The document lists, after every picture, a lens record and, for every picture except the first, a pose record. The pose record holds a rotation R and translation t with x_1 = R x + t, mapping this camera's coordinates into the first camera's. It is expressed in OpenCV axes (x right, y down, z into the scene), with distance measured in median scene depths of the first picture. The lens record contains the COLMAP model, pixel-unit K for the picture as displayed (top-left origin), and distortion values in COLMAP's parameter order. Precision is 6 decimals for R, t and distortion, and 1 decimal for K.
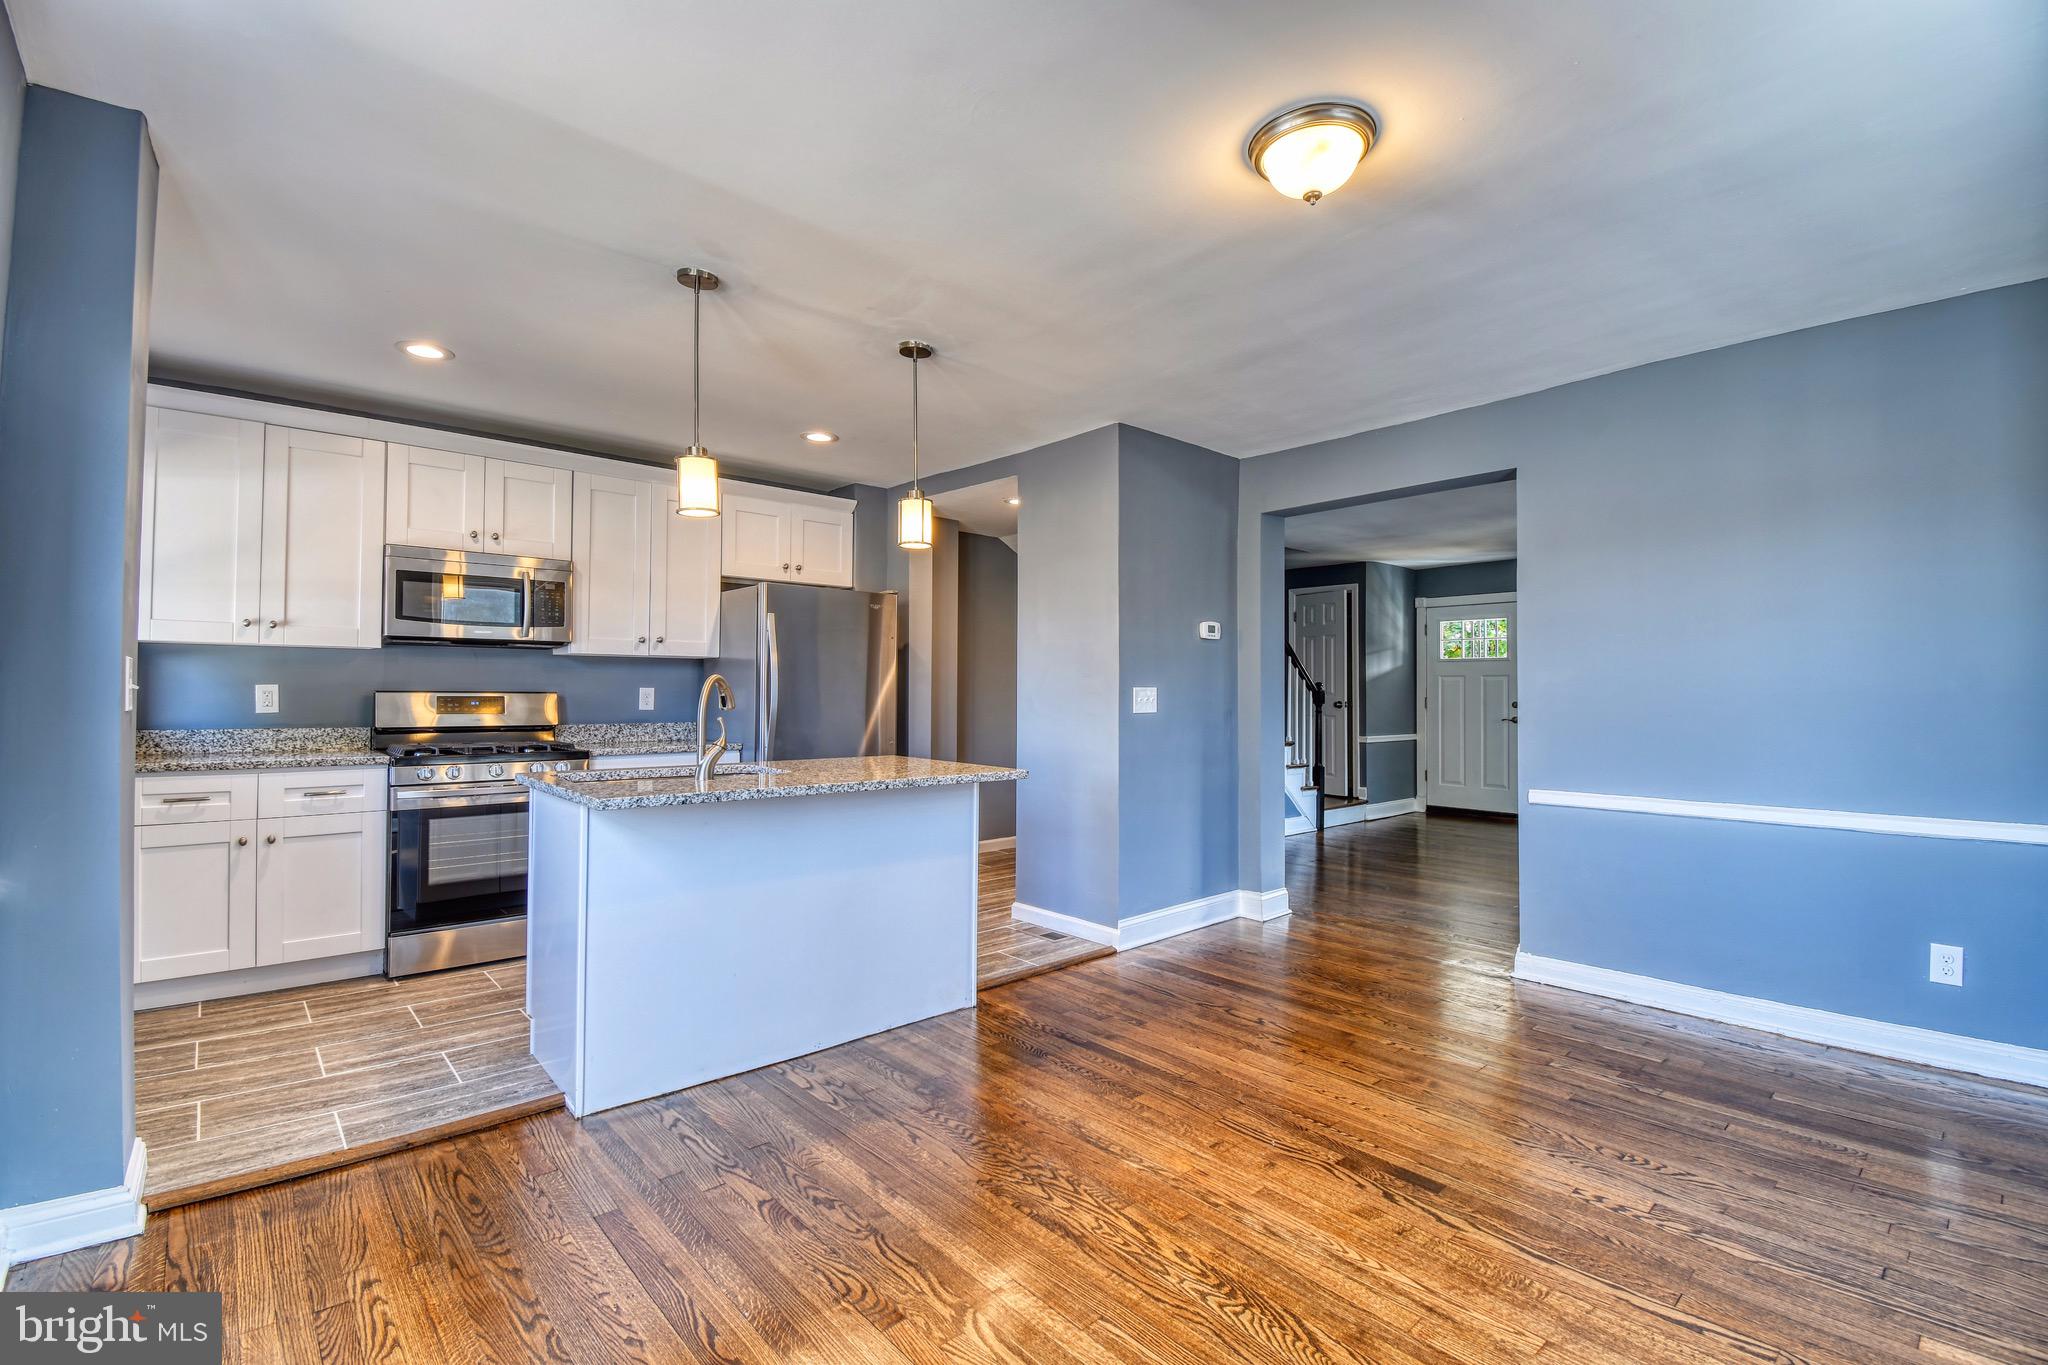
lens RADIAL K [[901.6, 0, 1026.8], [0, 901.6, 677.3], [0, 0, 1]] dist [0.020797, -0.026216]
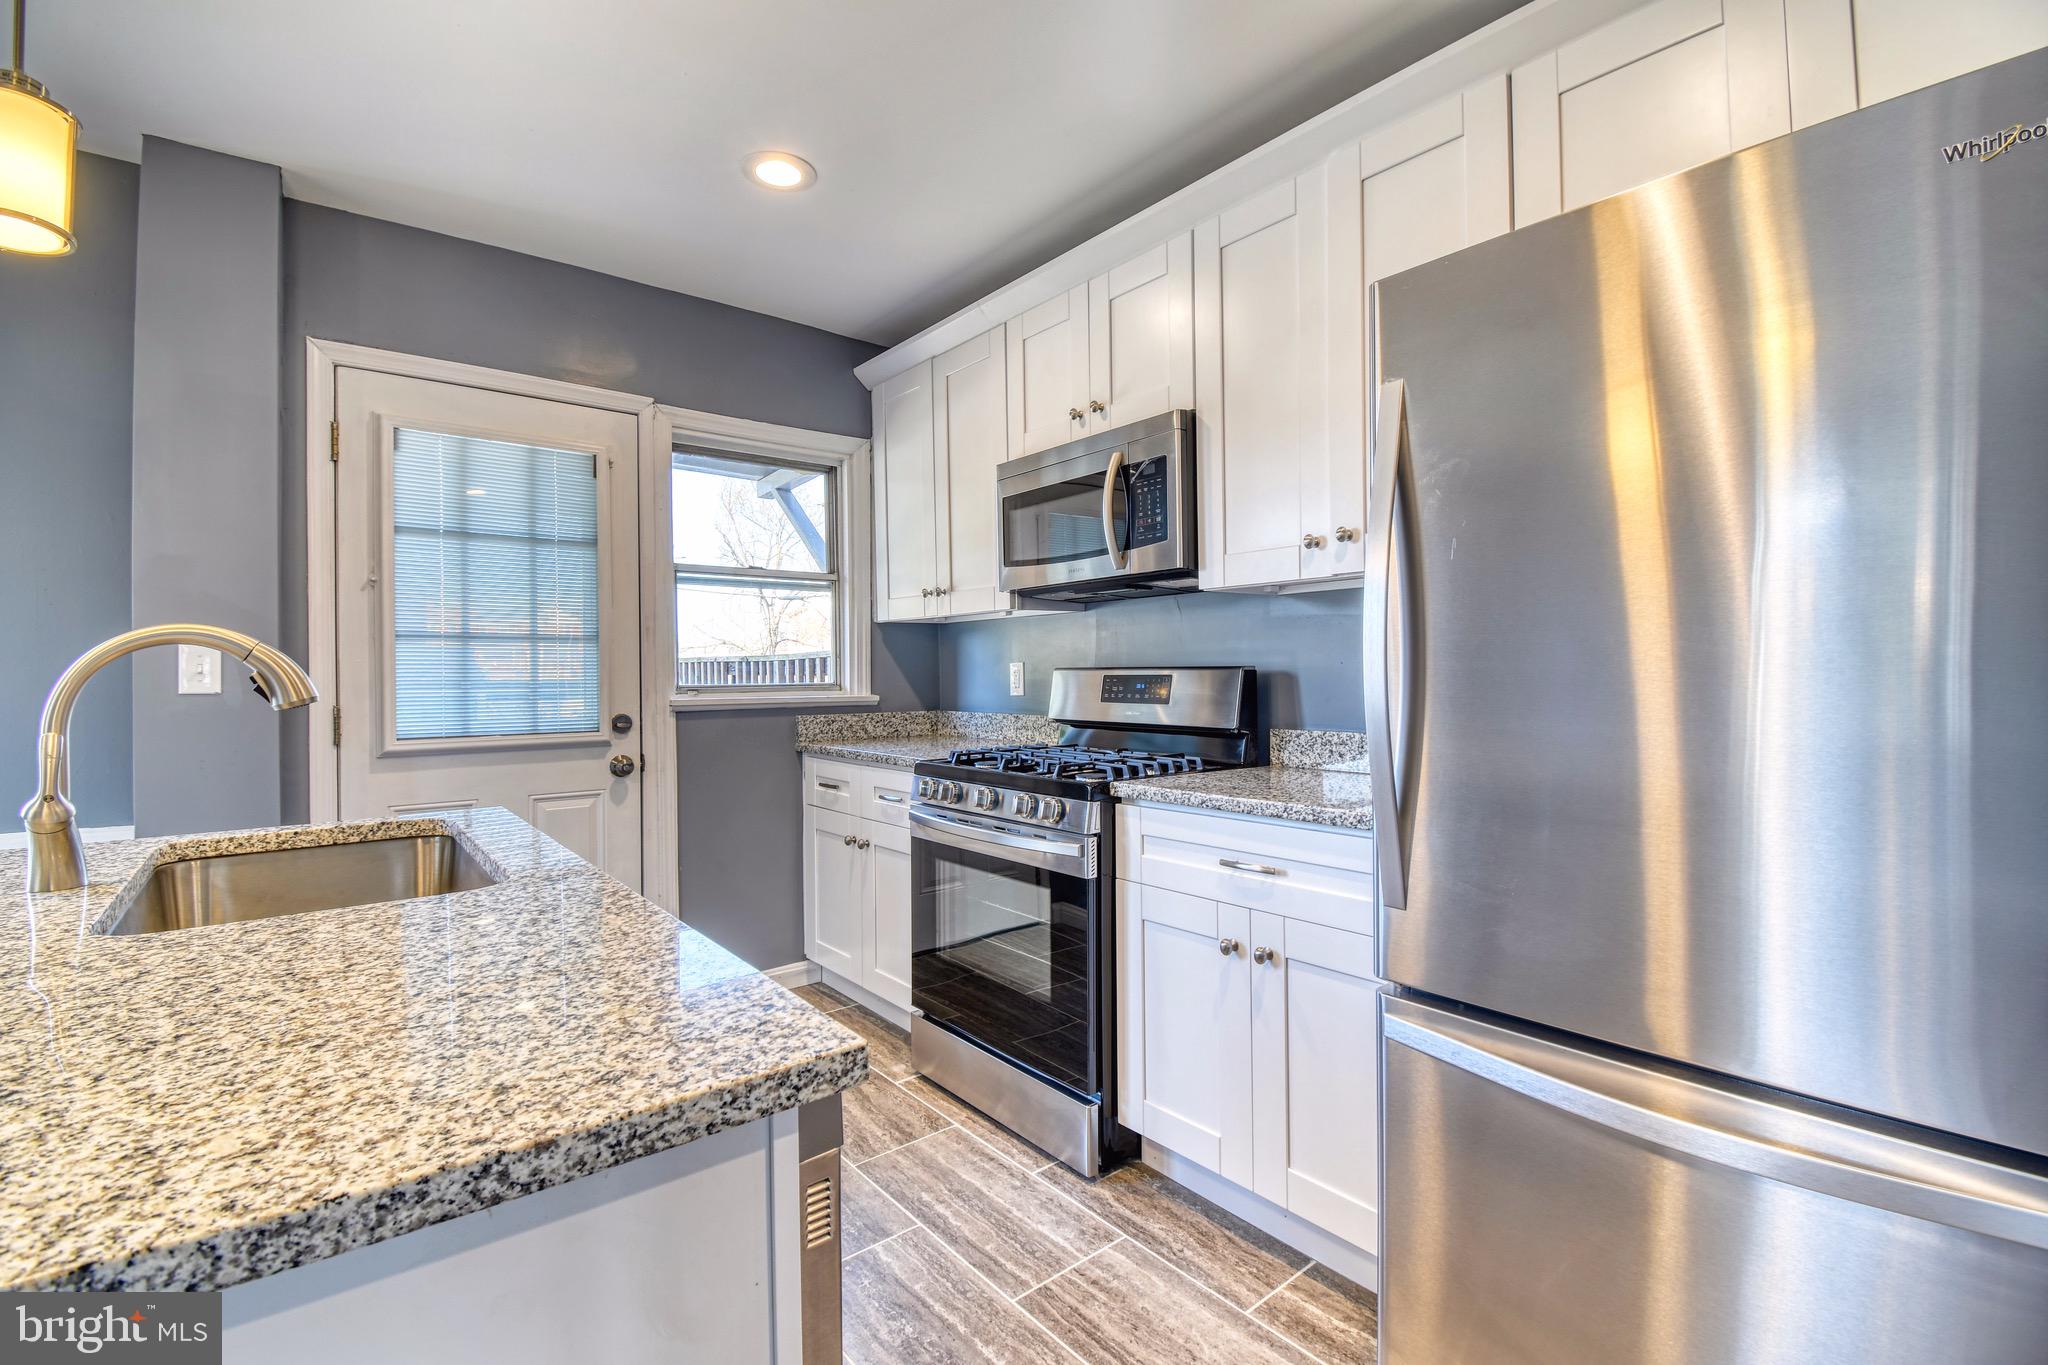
lens RADIAL K [[901.6, 0, 1026.8], [0, 901.6, 677.3], [0, 0, 1]] dist [0.020797, -0.026216]
pose [[-0.043985, -0.001115, -0.999032, 0.010908], [0.027969, 0.999606, -0.002347, 0.025180], [0.998641, -0.028045, -0.043936, 1.100323]]
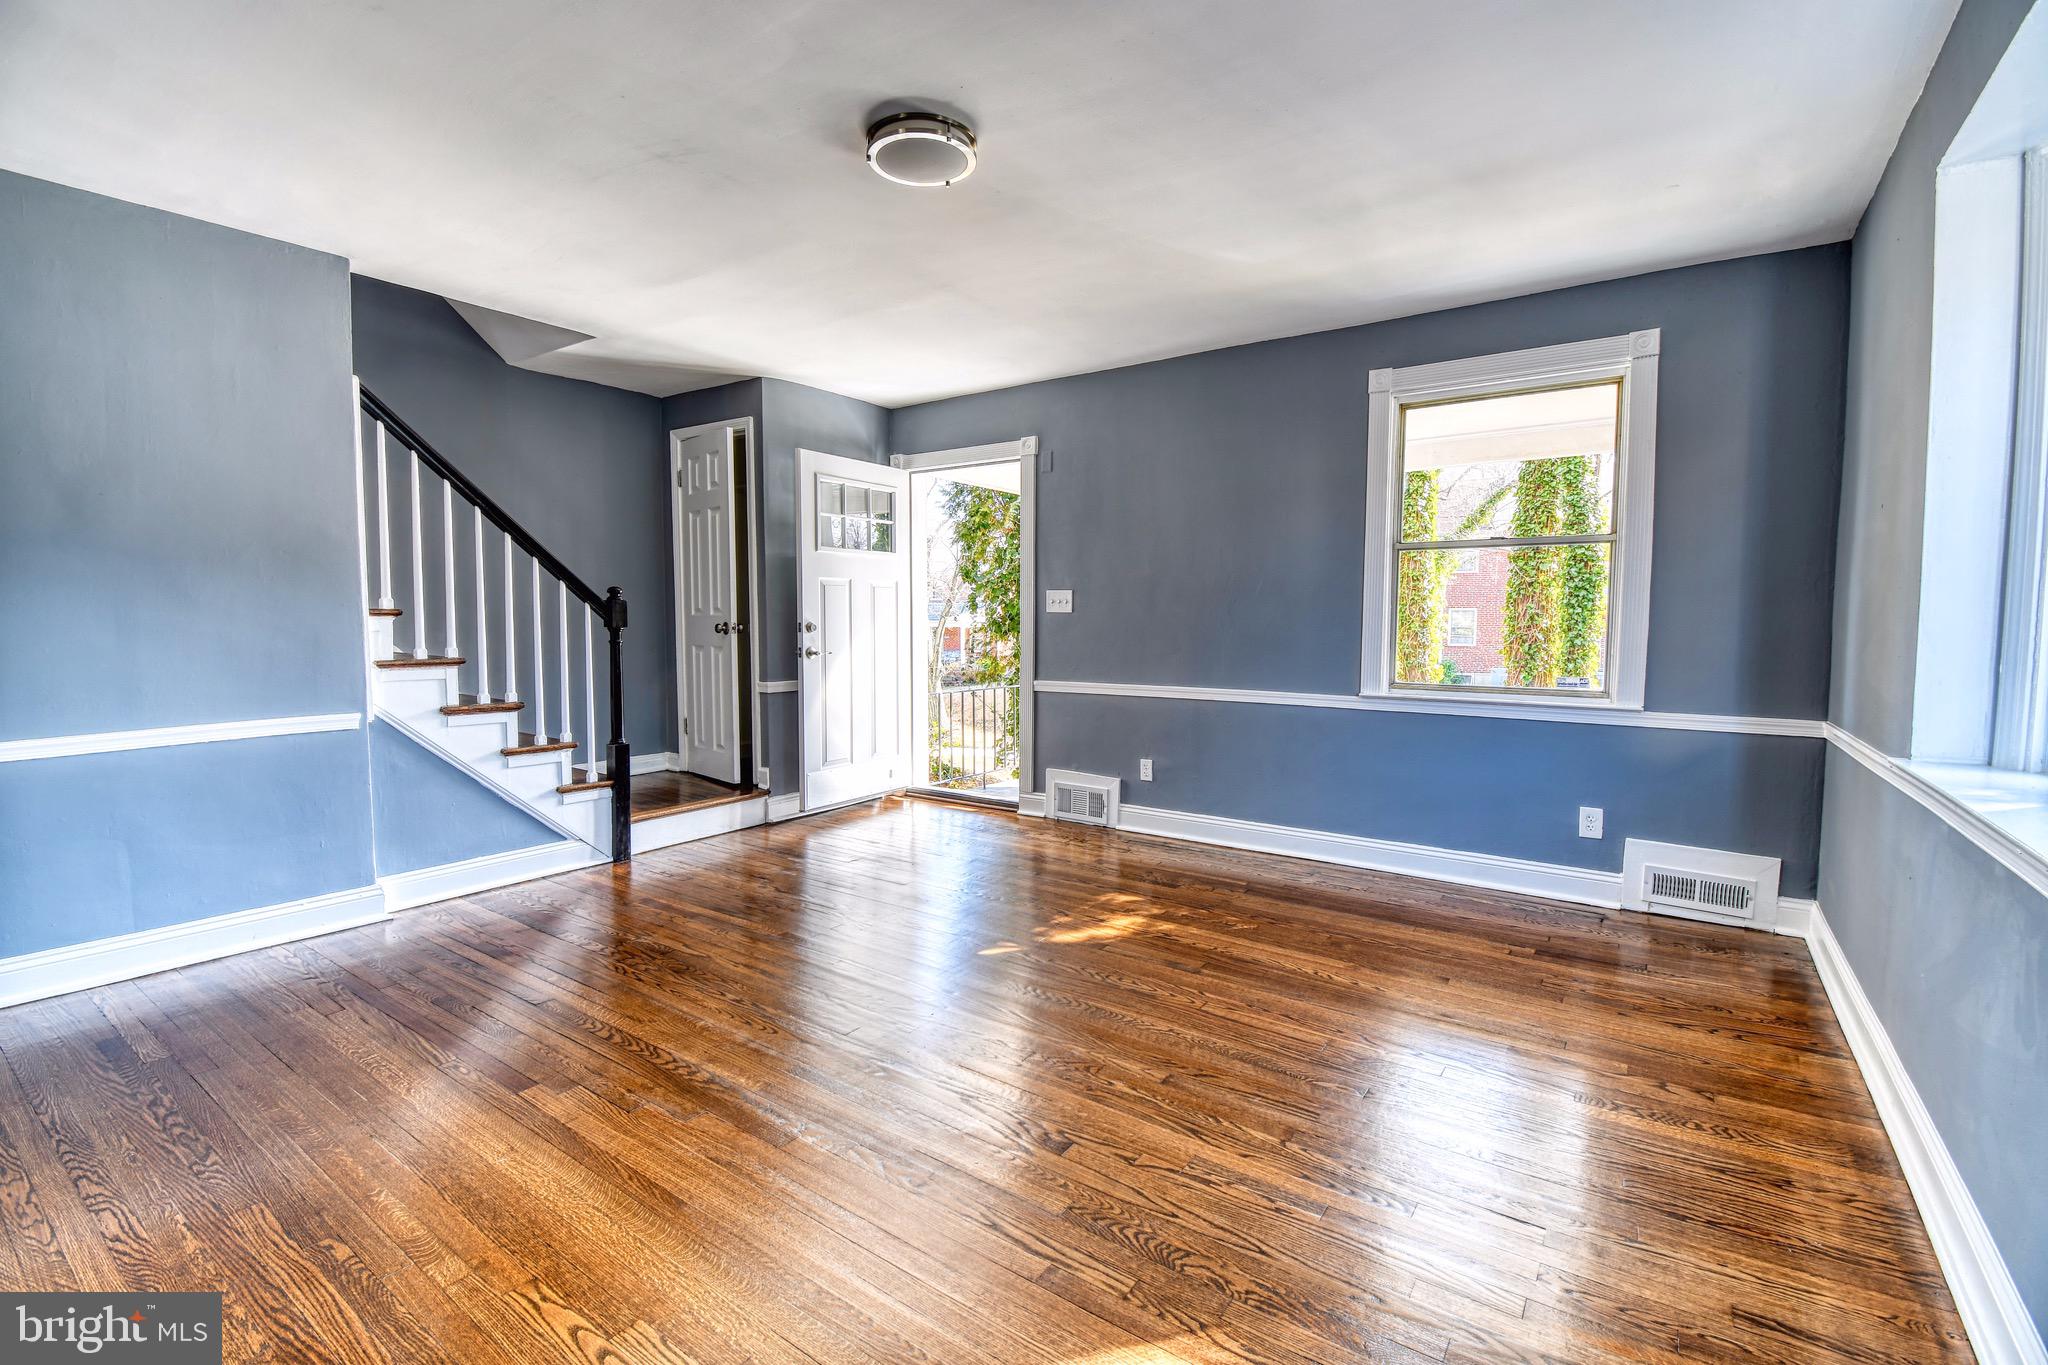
lens RADIAL K [[901.6, 0, 1026.8], [0, 901.6, 677.3], [0, 0, 1]] dist [0.020797, -0.026216]
pose [[0.974098, -0.016317, 0.225538, 0.933497], [-0.003566, 0.996161, 0.087470, 0.023553], [-0.226099, -0.086009, 0.970300, 0.898682]]
